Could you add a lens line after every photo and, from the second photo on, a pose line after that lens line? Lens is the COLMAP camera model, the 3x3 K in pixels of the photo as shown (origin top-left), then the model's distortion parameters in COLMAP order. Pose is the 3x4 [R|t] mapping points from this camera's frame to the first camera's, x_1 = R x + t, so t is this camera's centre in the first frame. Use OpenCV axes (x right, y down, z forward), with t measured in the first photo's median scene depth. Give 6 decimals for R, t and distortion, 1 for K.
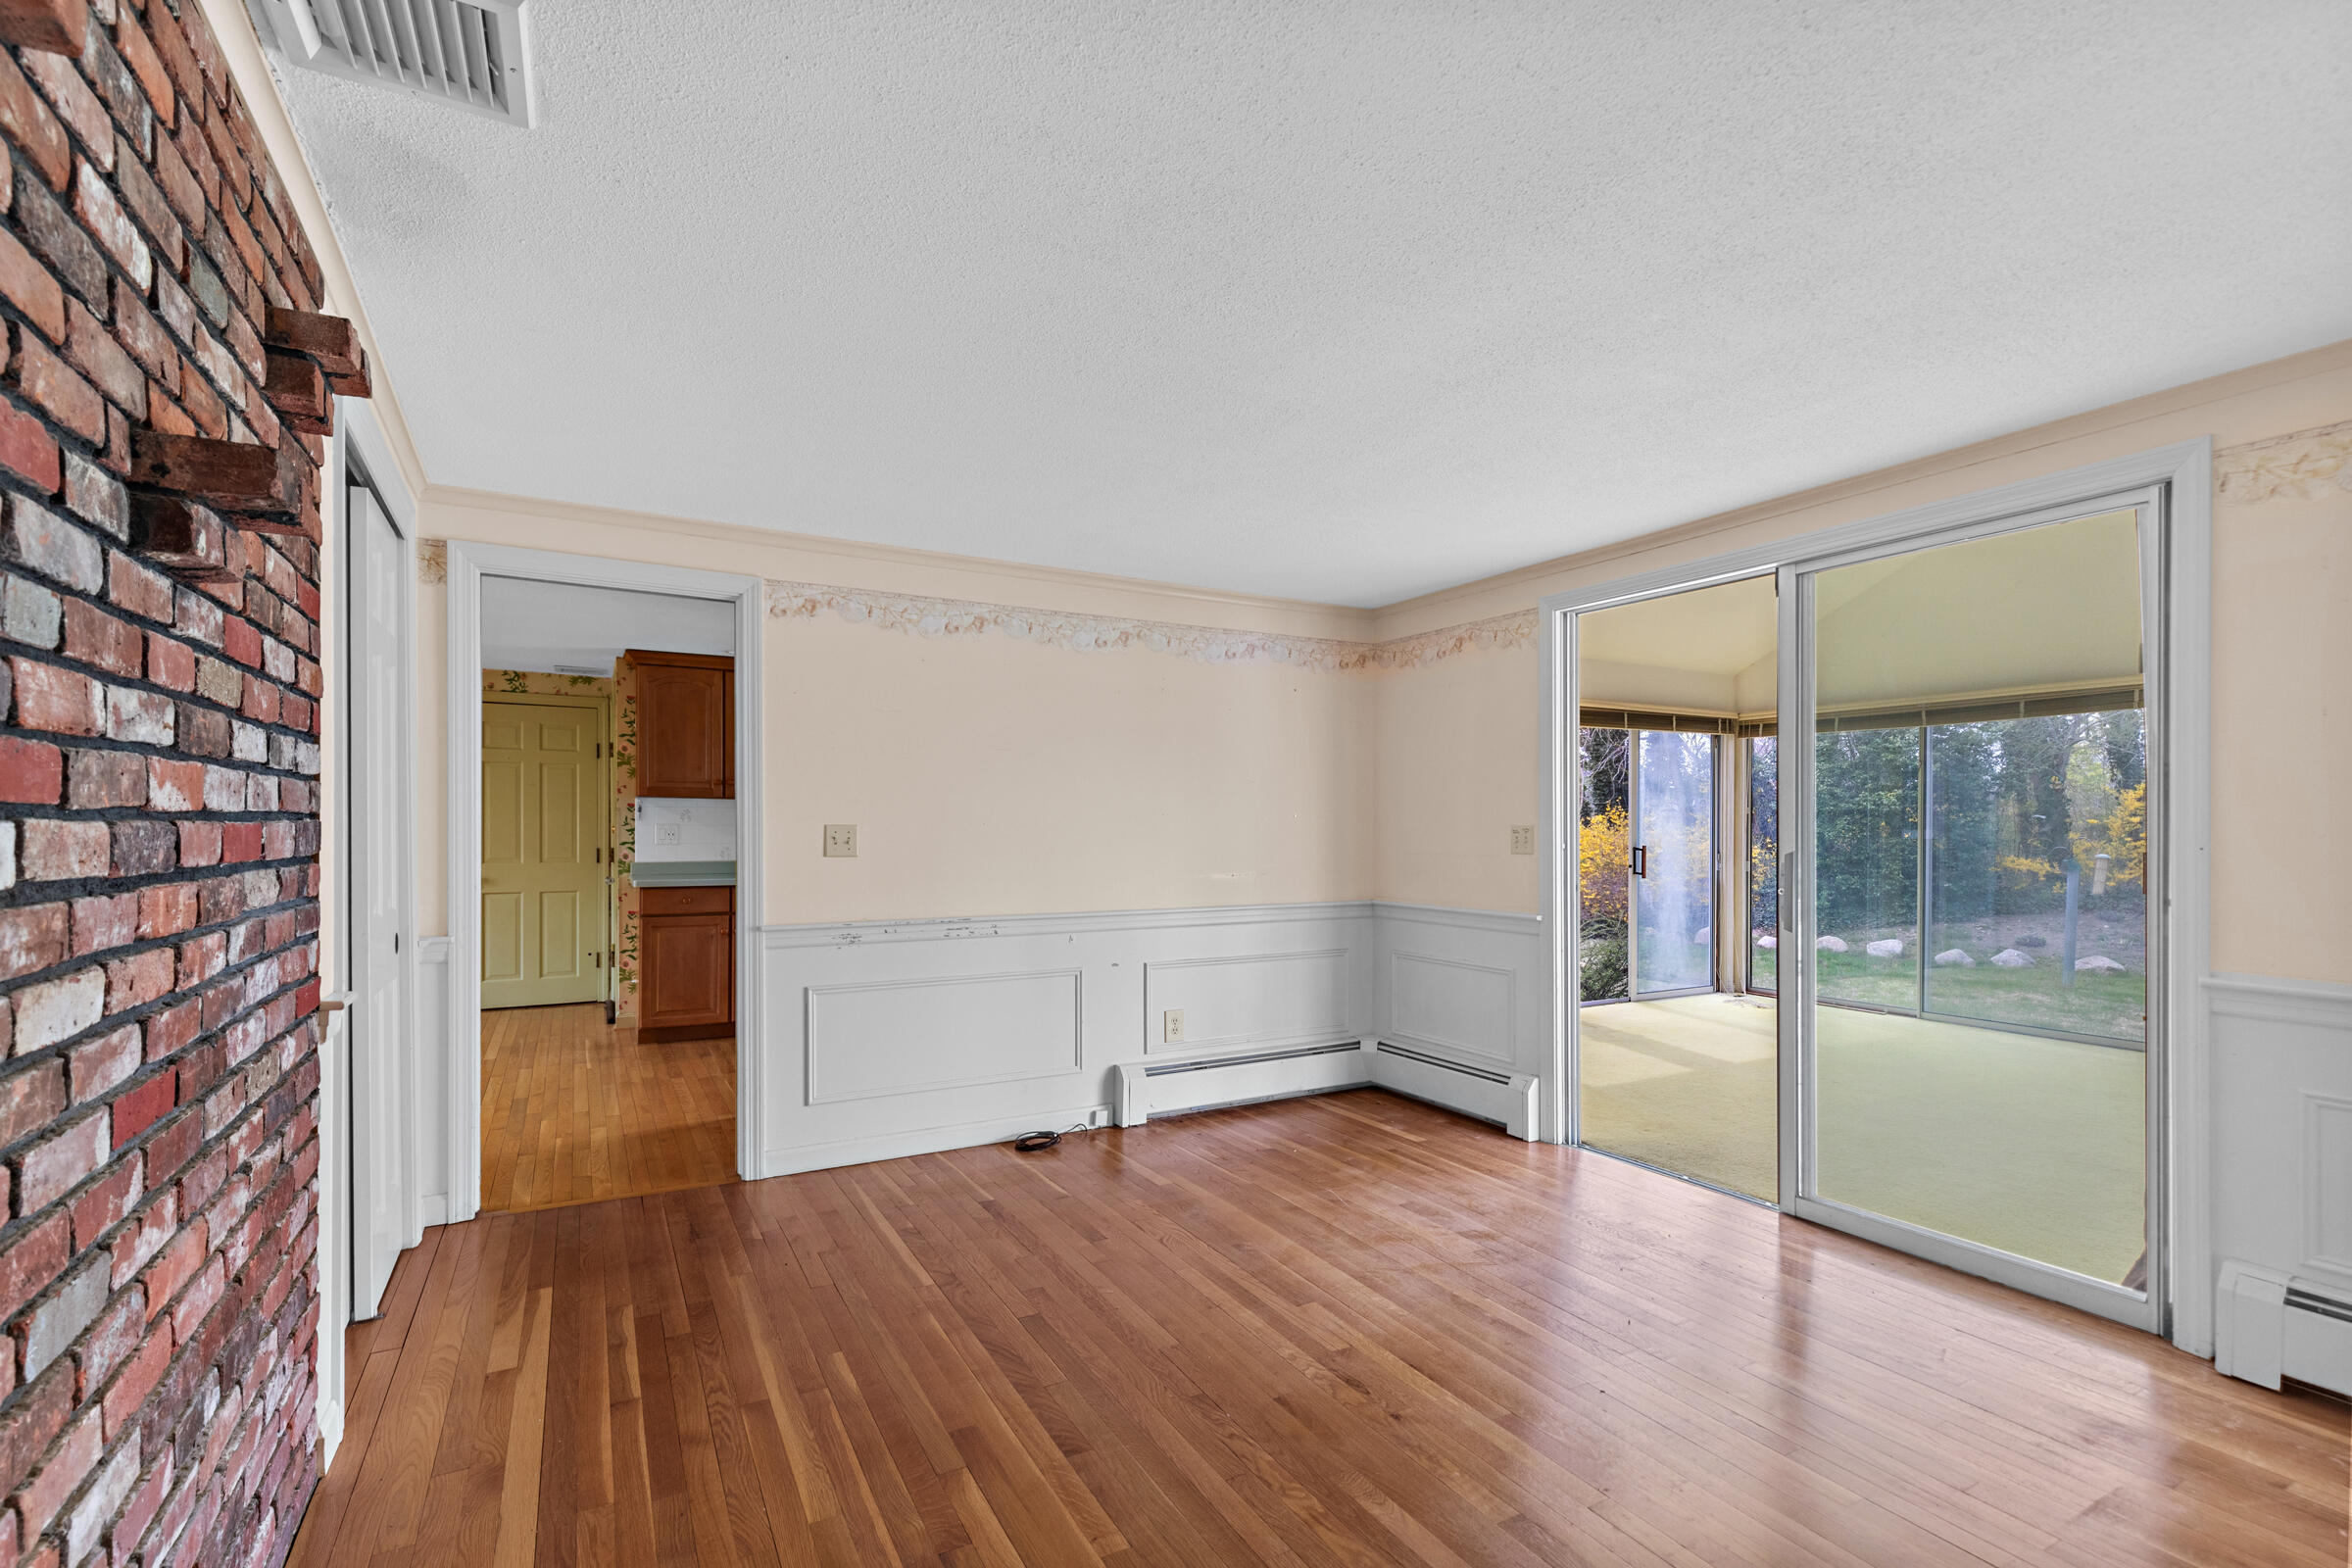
lens RADIAL K [[1067.5, 0, 1176.6], [0, 1067.5, 829.8], [0, 0, 1]] dist [0.000645, -0.000002]
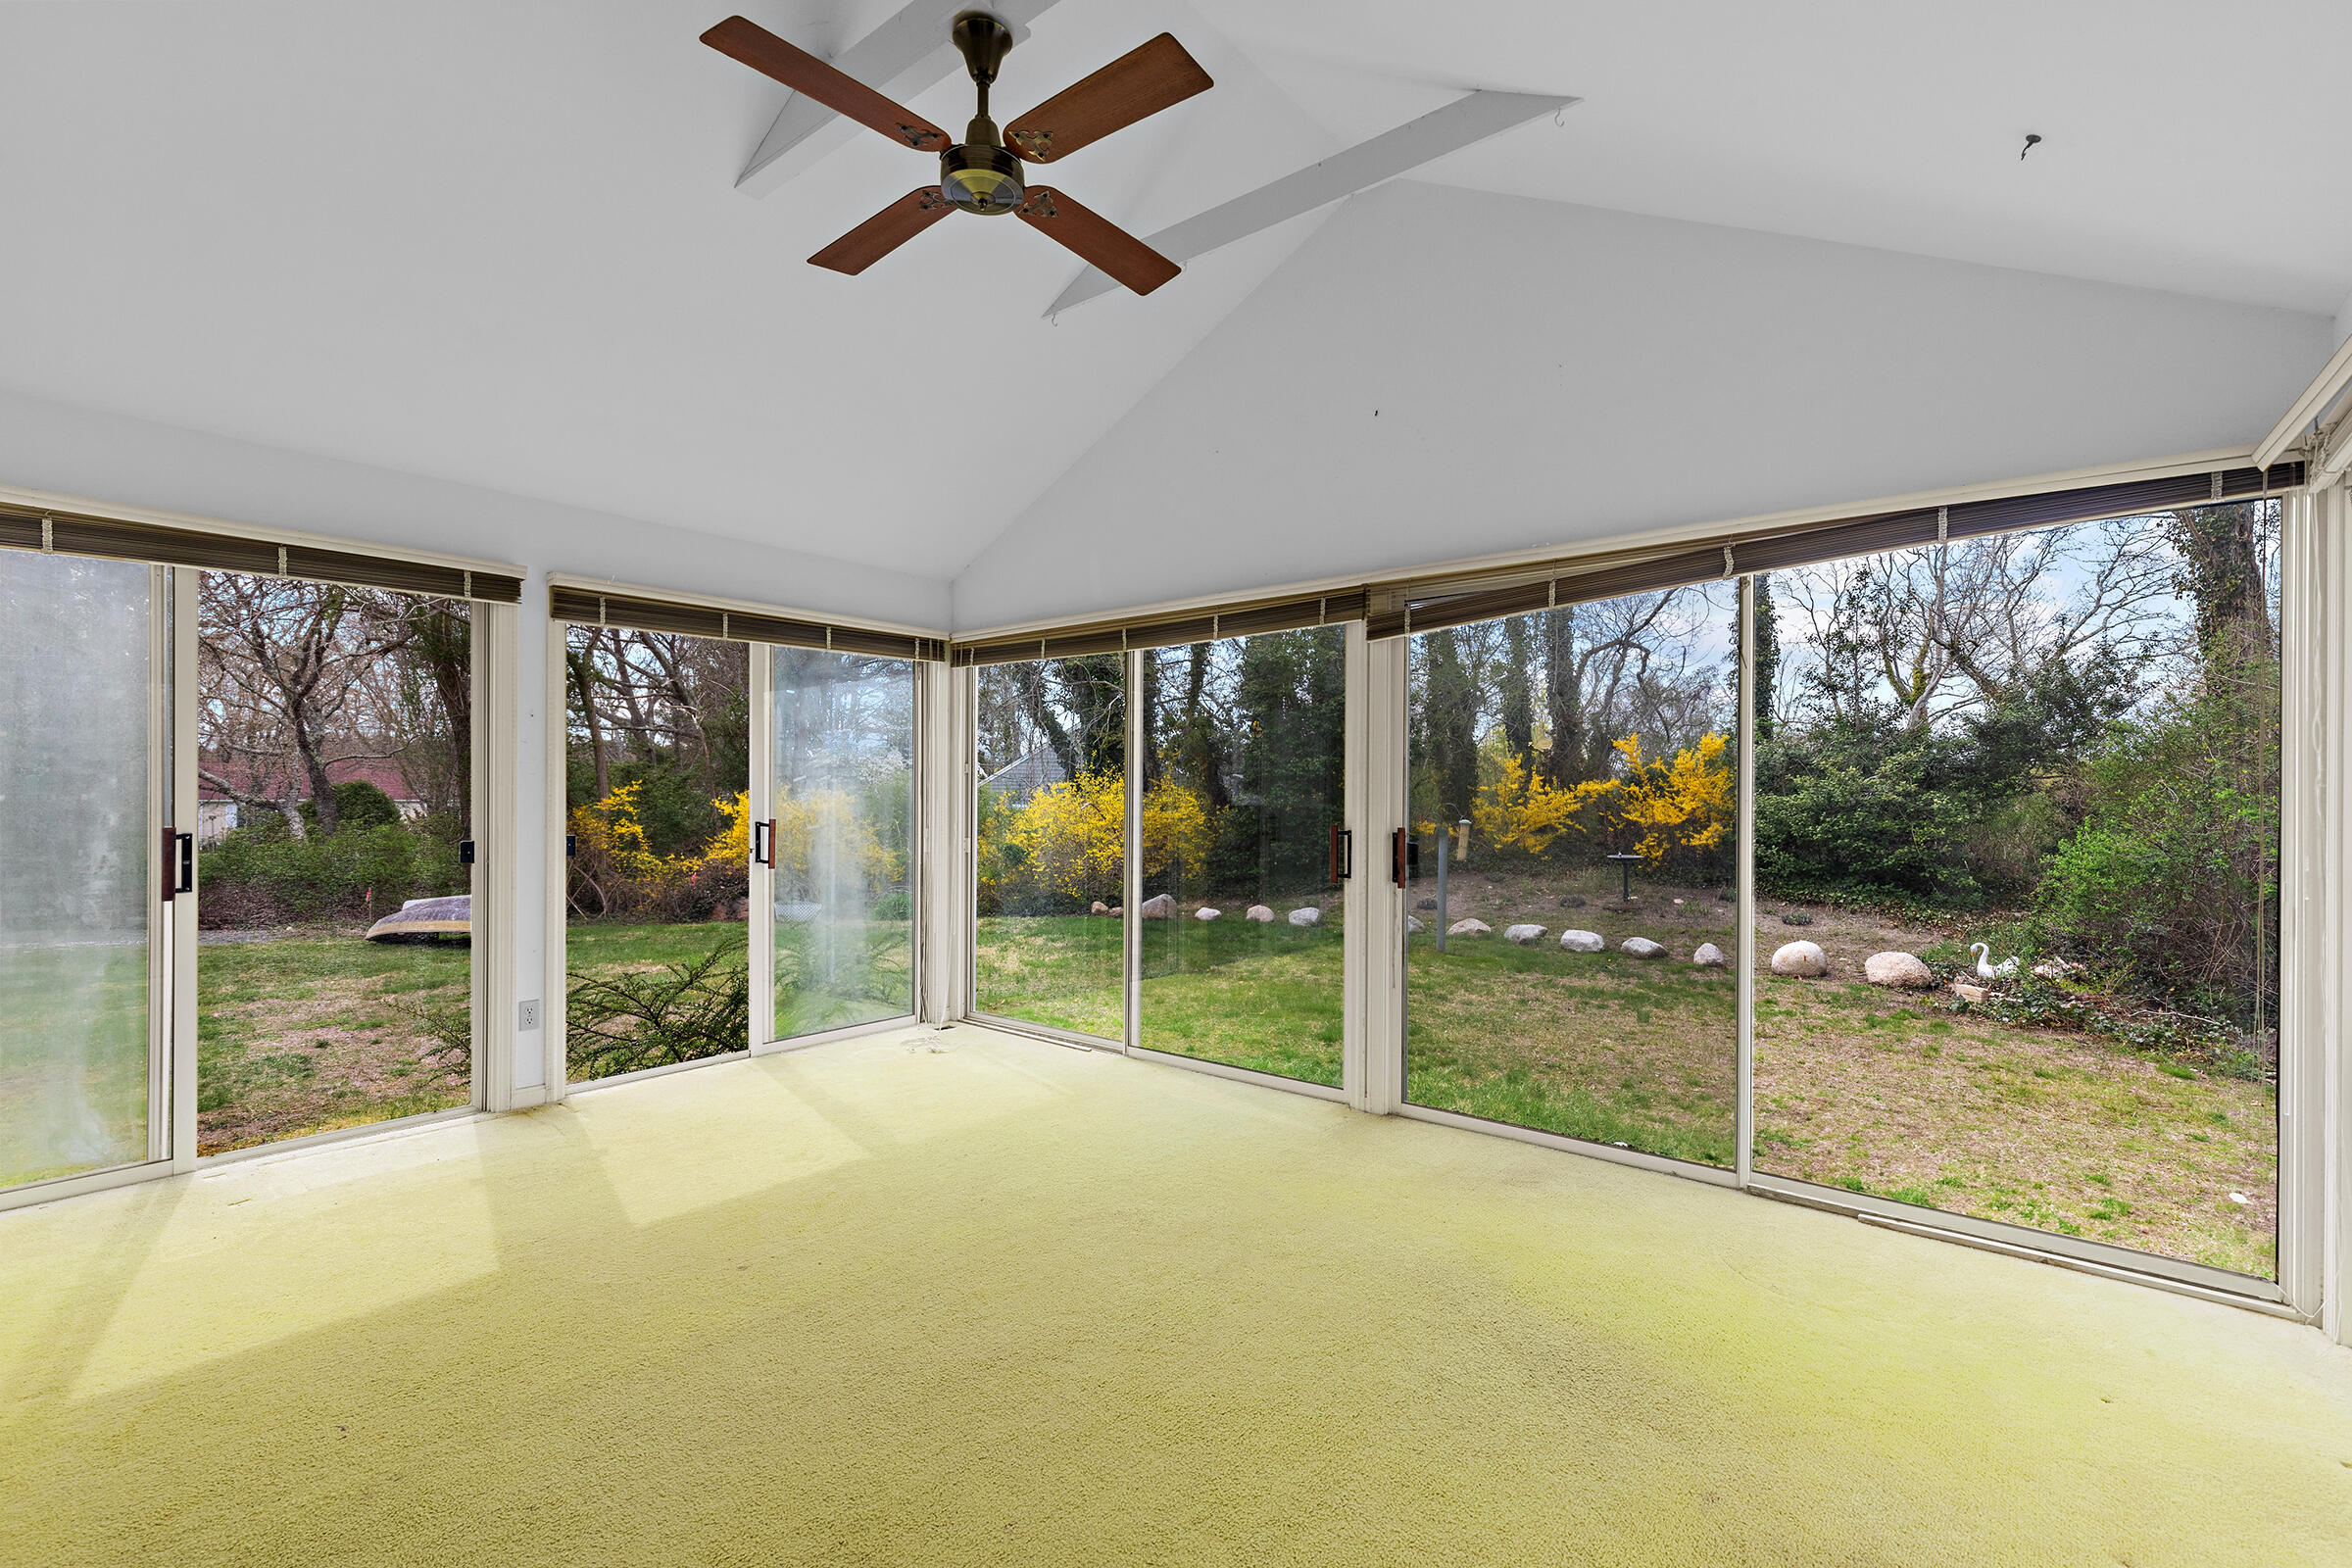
lens RADIAL K [[1062.7, 0, 1186.7], [0, 1062.7, 801.7], [0, 0, 1]] dist [0.005672, 0.000356]
pose [[0.927898, -0.001017, 0.372834, 0.399461], [-0.001340, 0.999981, 0.006064, -0.000385], [-0.372833, -0.006126, 0.927878, 0.272314]]
